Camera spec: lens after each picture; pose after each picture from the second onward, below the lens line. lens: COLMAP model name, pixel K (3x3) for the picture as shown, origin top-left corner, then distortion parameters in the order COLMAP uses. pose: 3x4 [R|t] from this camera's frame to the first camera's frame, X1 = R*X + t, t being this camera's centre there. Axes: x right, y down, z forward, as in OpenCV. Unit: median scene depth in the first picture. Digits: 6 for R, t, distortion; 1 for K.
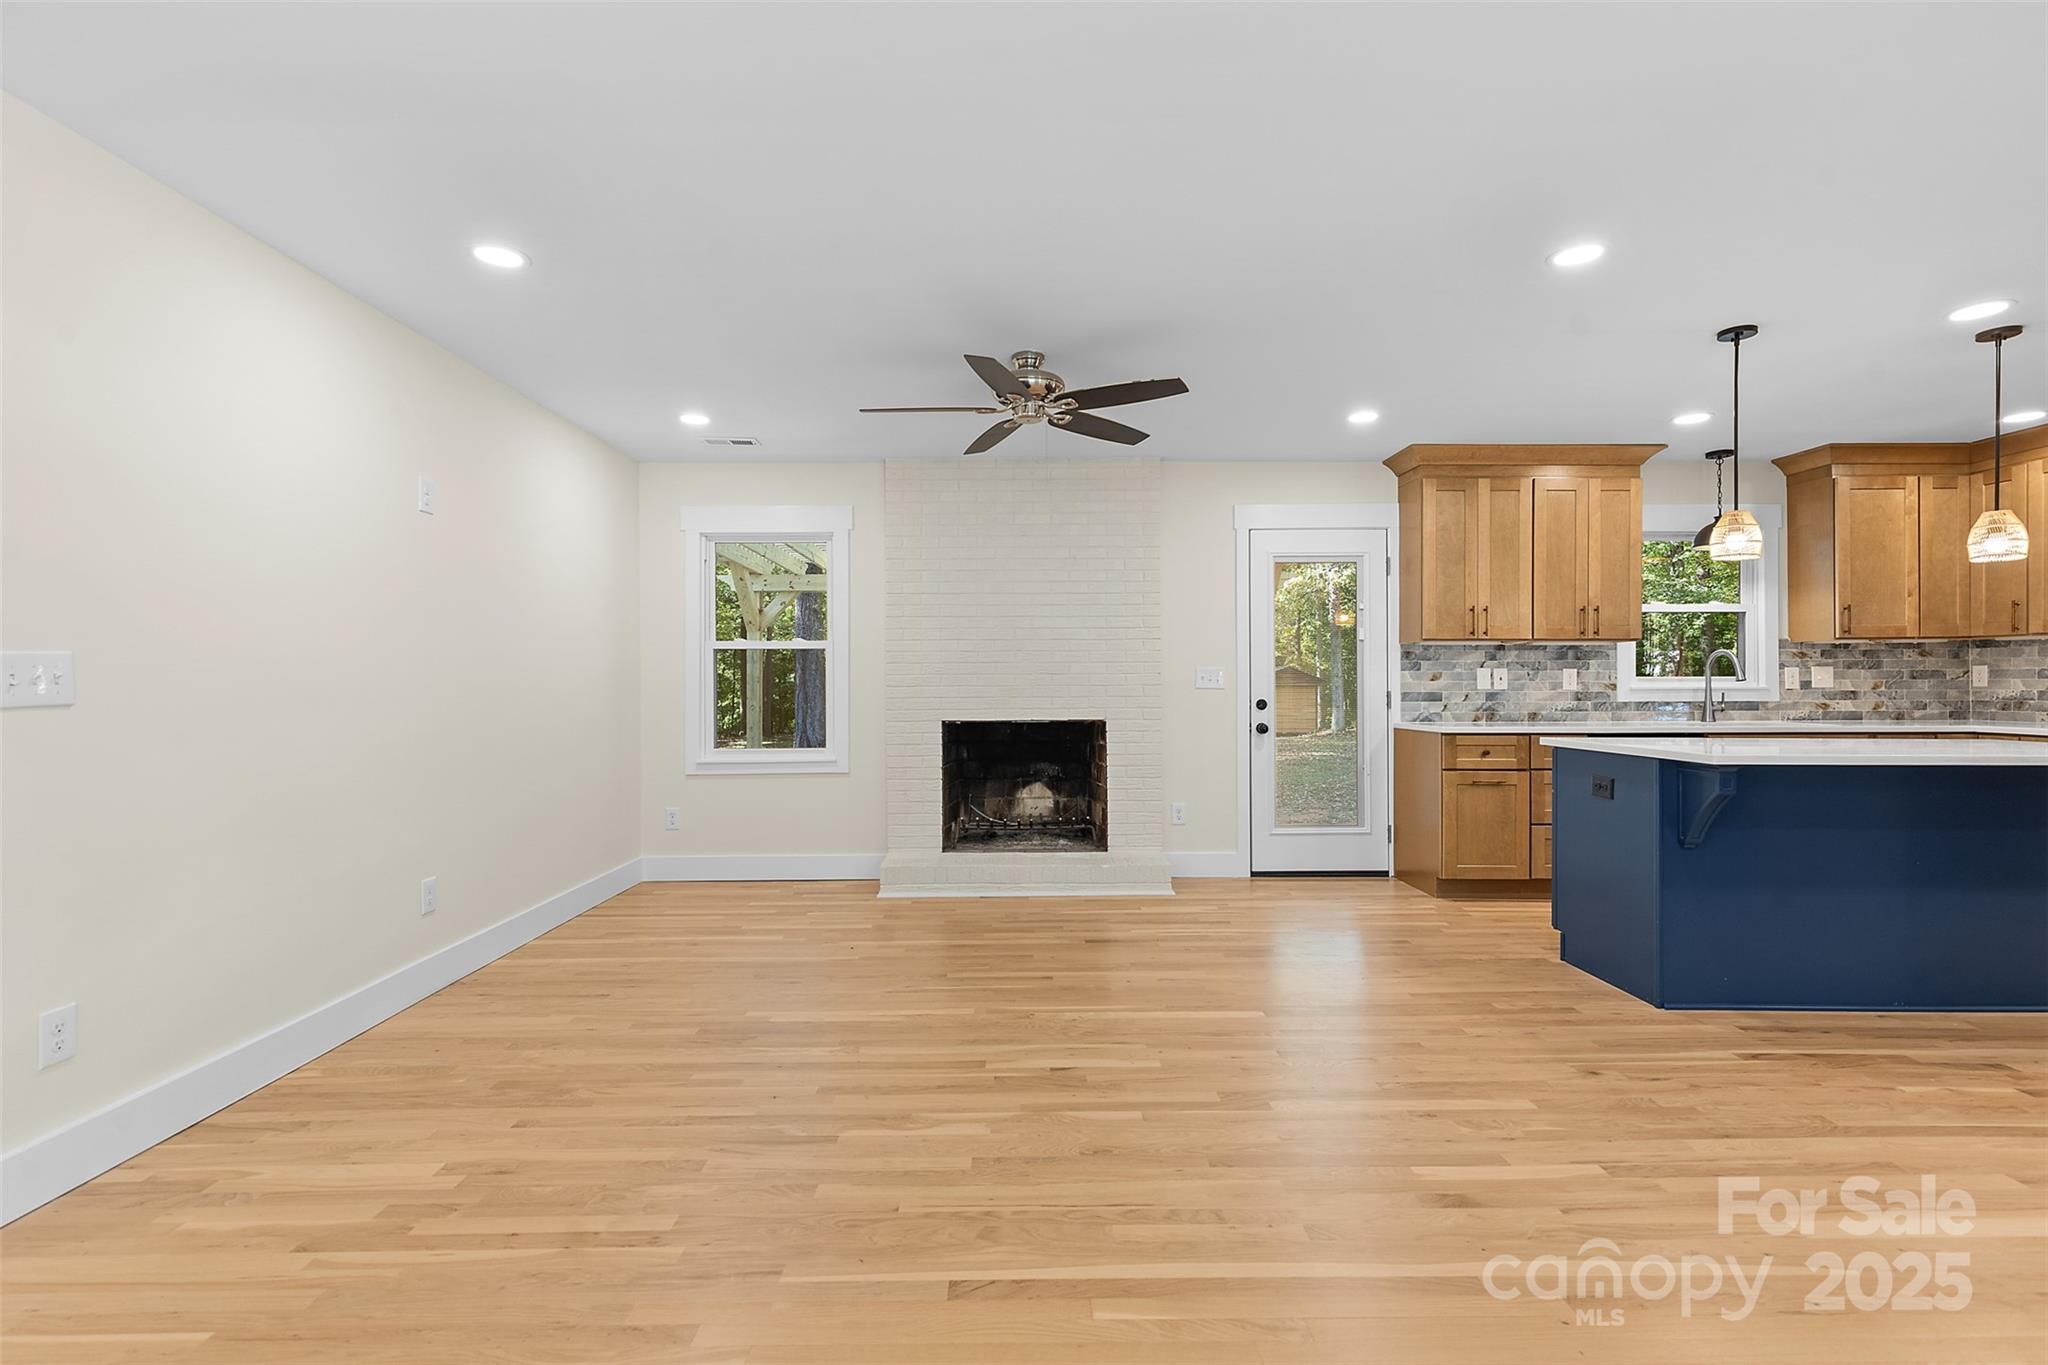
lens RADIAL K [[919.9, 0, 1022.9], [0, 919.9, 679.8], [0, 0, 1]] dist [0.009391, 0.000025]
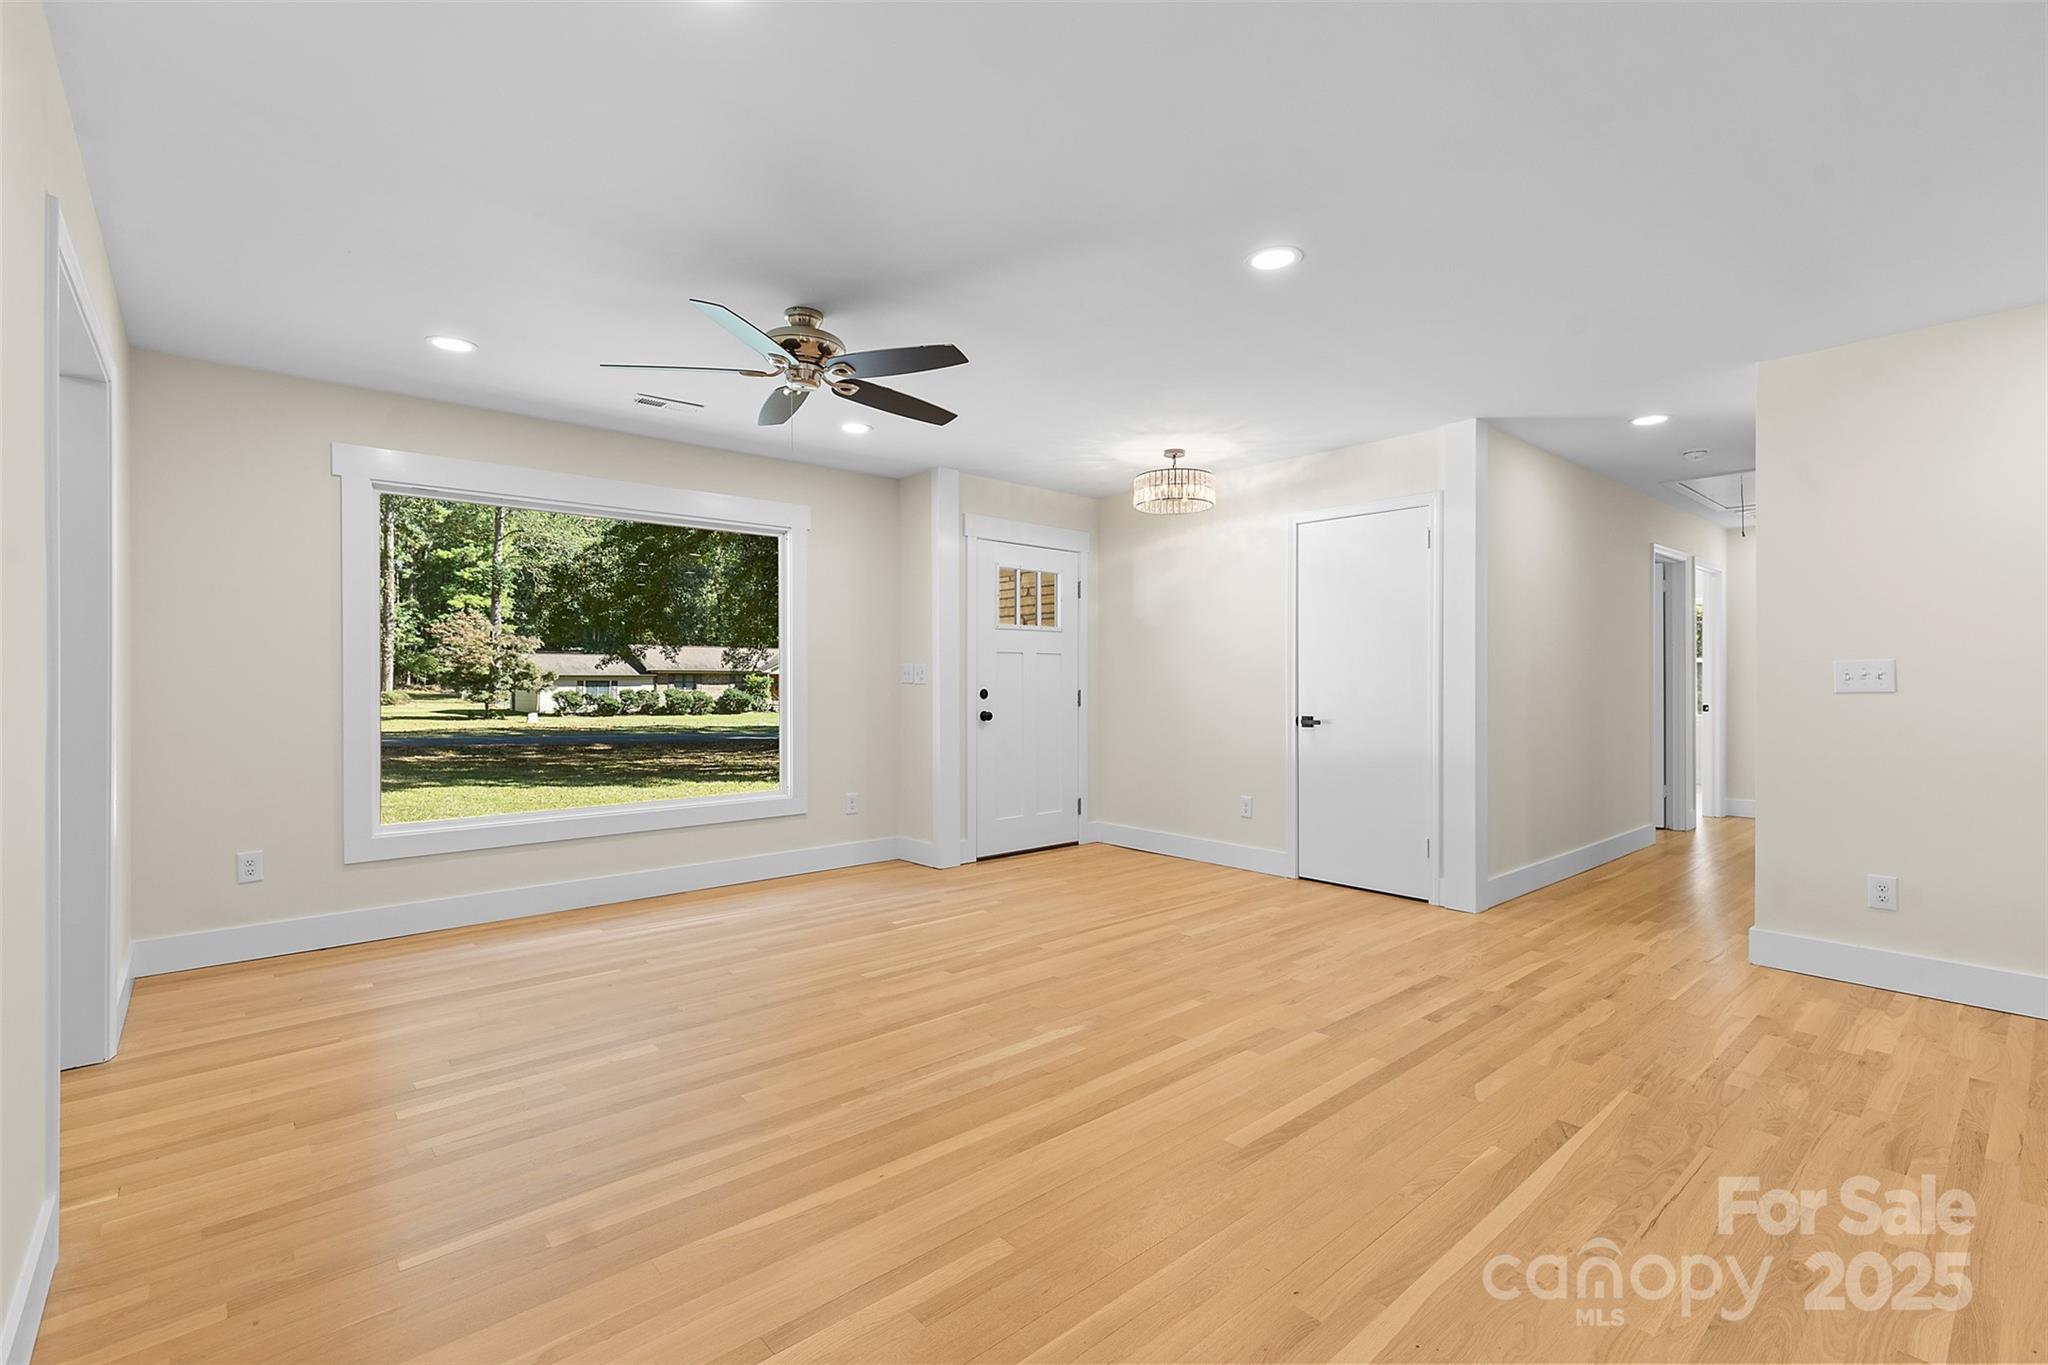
lens RADIAL K [[919.9, 0, 1022.9], [0, 919.9, 679.8], [0, 0, 1]] dist [0.009391, 0.000025]
pose [[-0.758359, 0.003747, -0.651826, 0.457456], [0.005975, 0.999981, -0.001203, -0.000715], [0.651809, -0.004807, -0.758368, 0.485362]]
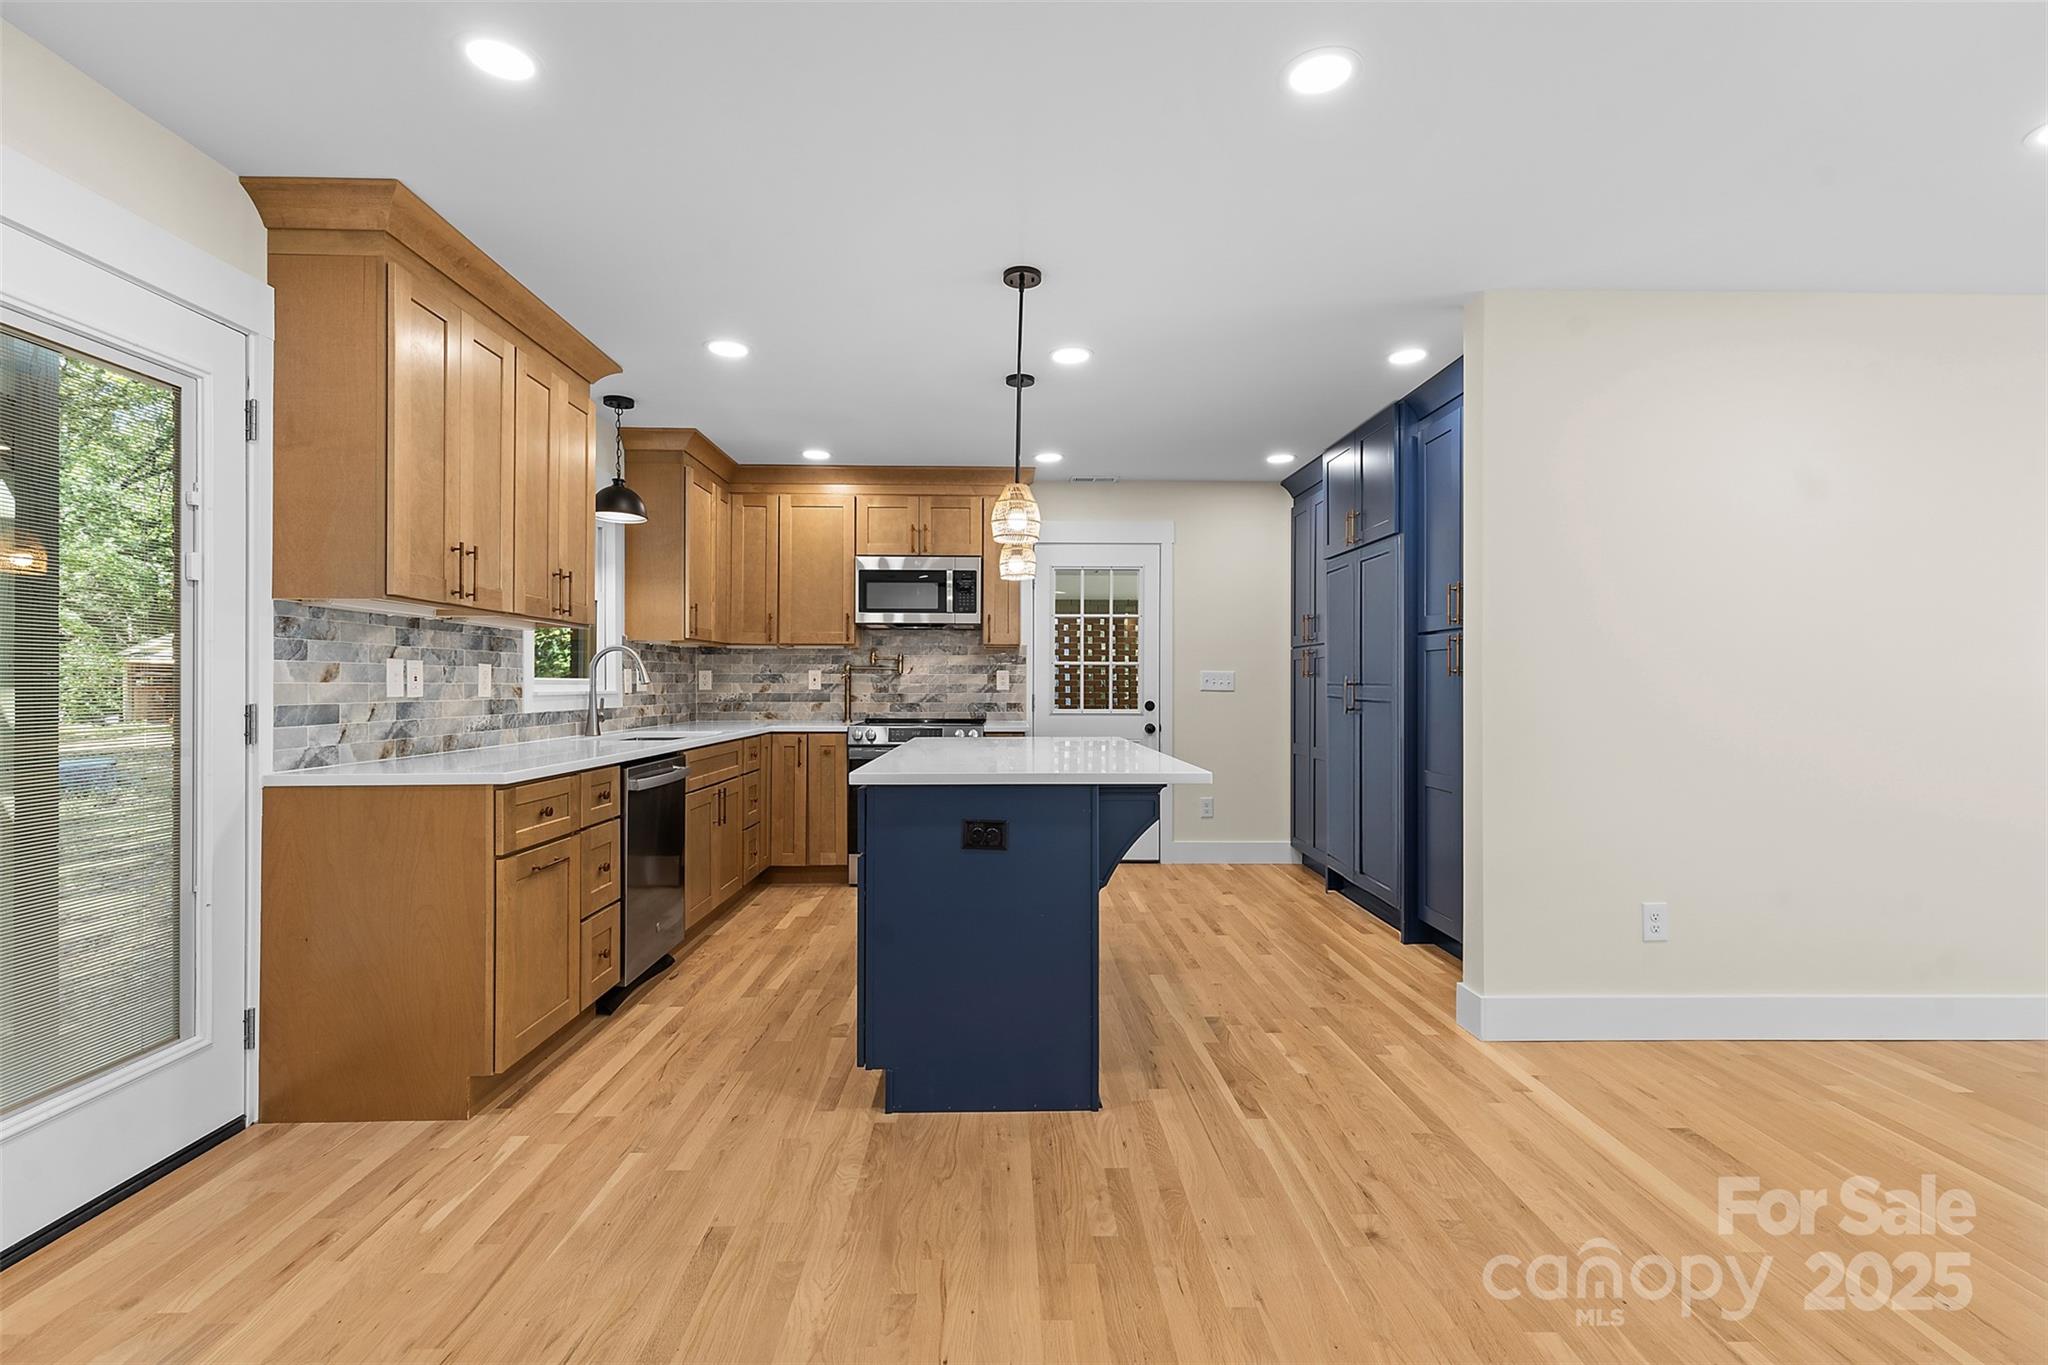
lens RADIAL K [[919.9, 0, 1022.9], [0, 919.9, 679.8], [0, 0, 1]] dist [0.009391, 0.000025]
pose [[-0.009444, 0.008136, 0.999922, -0.047895], [-0.005455, 0.999952, -0.008188, 0.002231], [-0.999941, -0.005532, -0.009399, 0.635592]]
